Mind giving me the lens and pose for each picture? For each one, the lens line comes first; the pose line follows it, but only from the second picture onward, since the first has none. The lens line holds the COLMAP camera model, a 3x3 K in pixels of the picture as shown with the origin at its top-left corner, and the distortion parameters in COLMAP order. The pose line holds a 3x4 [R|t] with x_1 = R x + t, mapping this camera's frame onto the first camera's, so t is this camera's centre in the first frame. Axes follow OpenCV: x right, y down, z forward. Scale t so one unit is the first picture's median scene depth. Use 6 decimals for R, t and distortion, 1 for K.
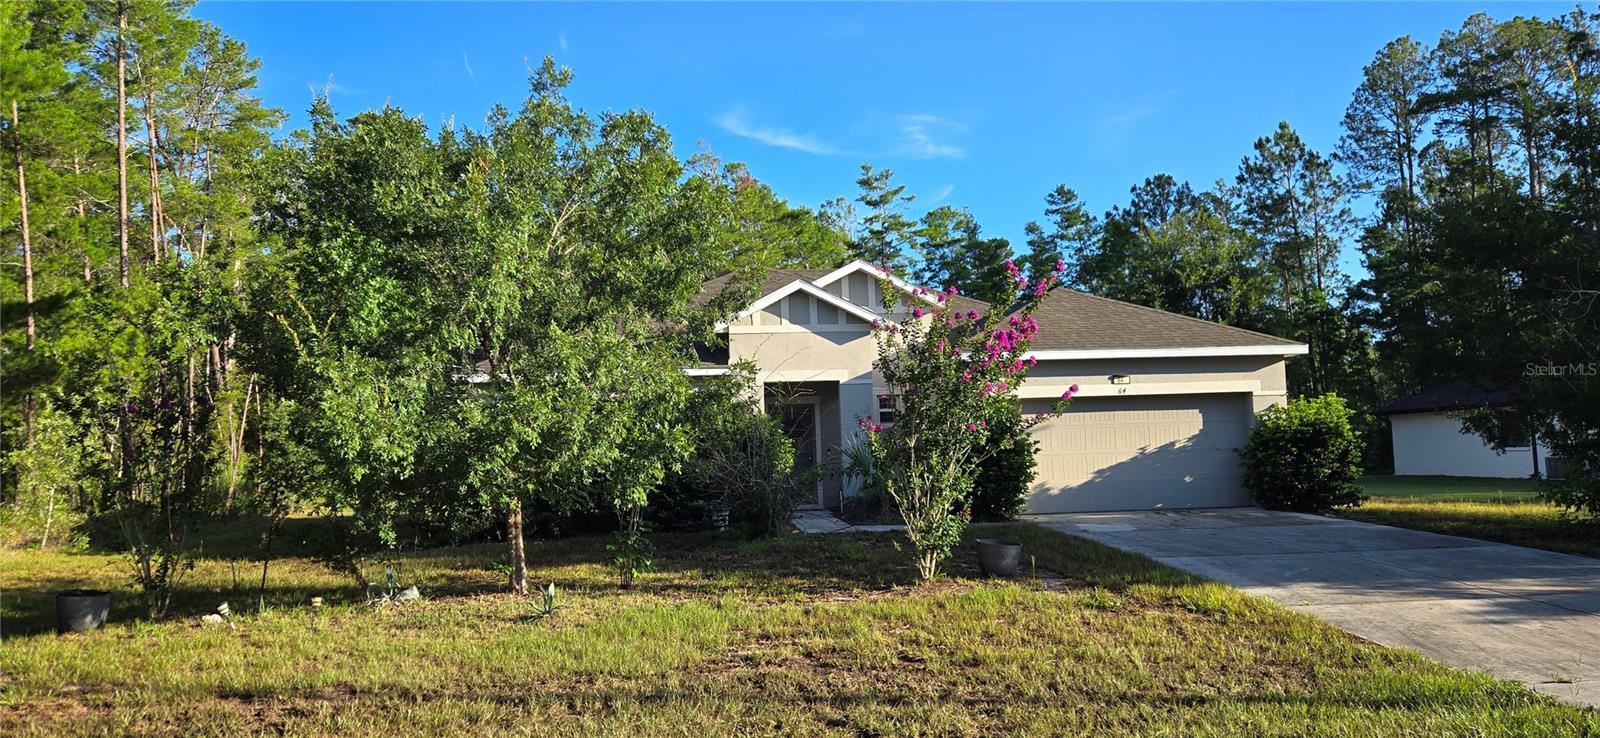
lens RADIAL K [[1159.8, 0, 836.3], [0, 1159.8, 450.5], [0, 0, 1]] dist [0.070960, -0.004577]
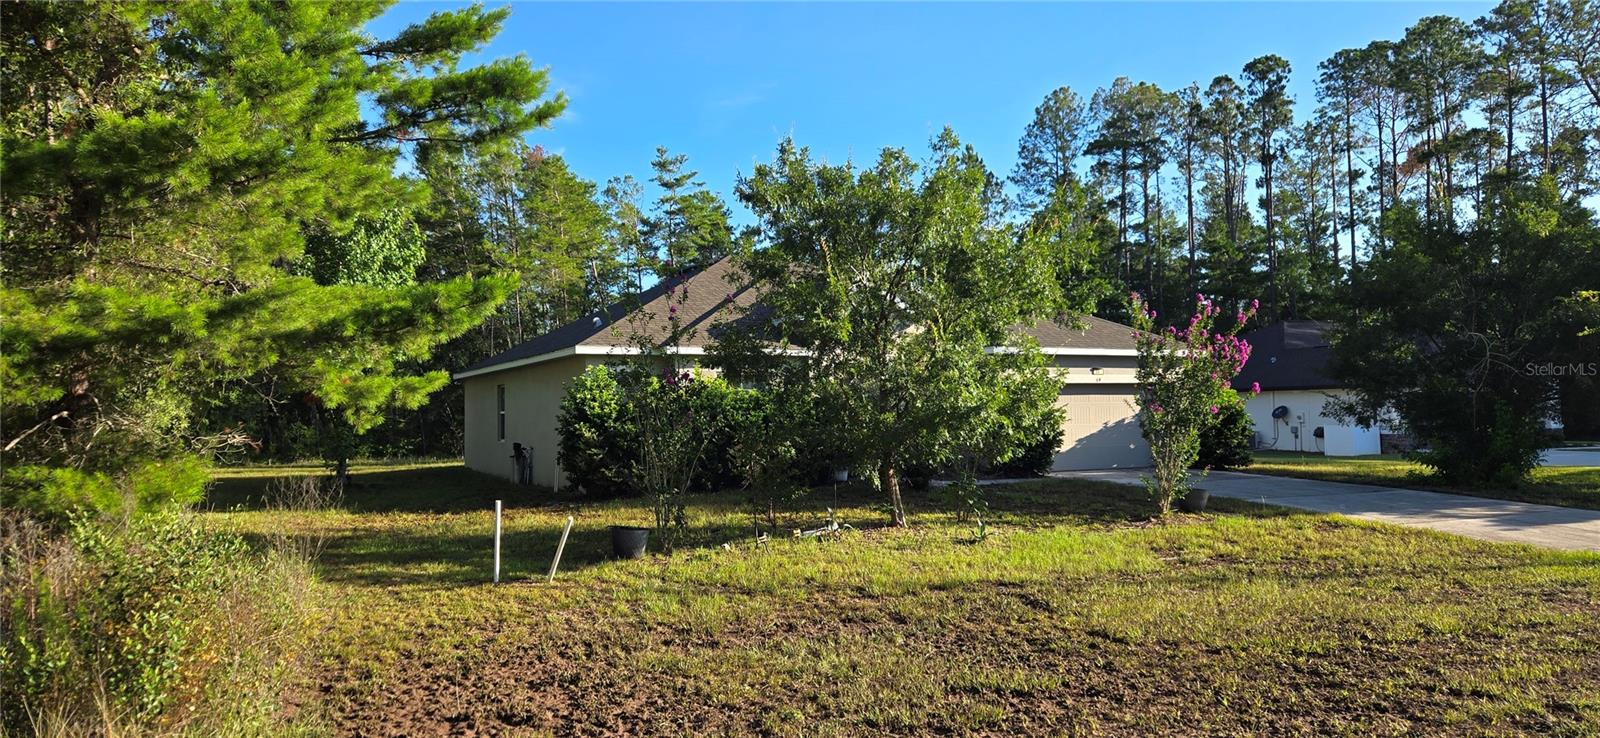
lens RADIAL K [[1159.8, 0, 836.3], [0, 1159.8, 450.5], [0, 0, 1]] dist [0.070960, -0.004577]
pose [[0.929385, 0.007829, 0.369028, -0.493221], [-0.017768, 0.999565, 0.023543, 0.003583], [-0.368683, -0.028437, 0.929120, -0.116516]]
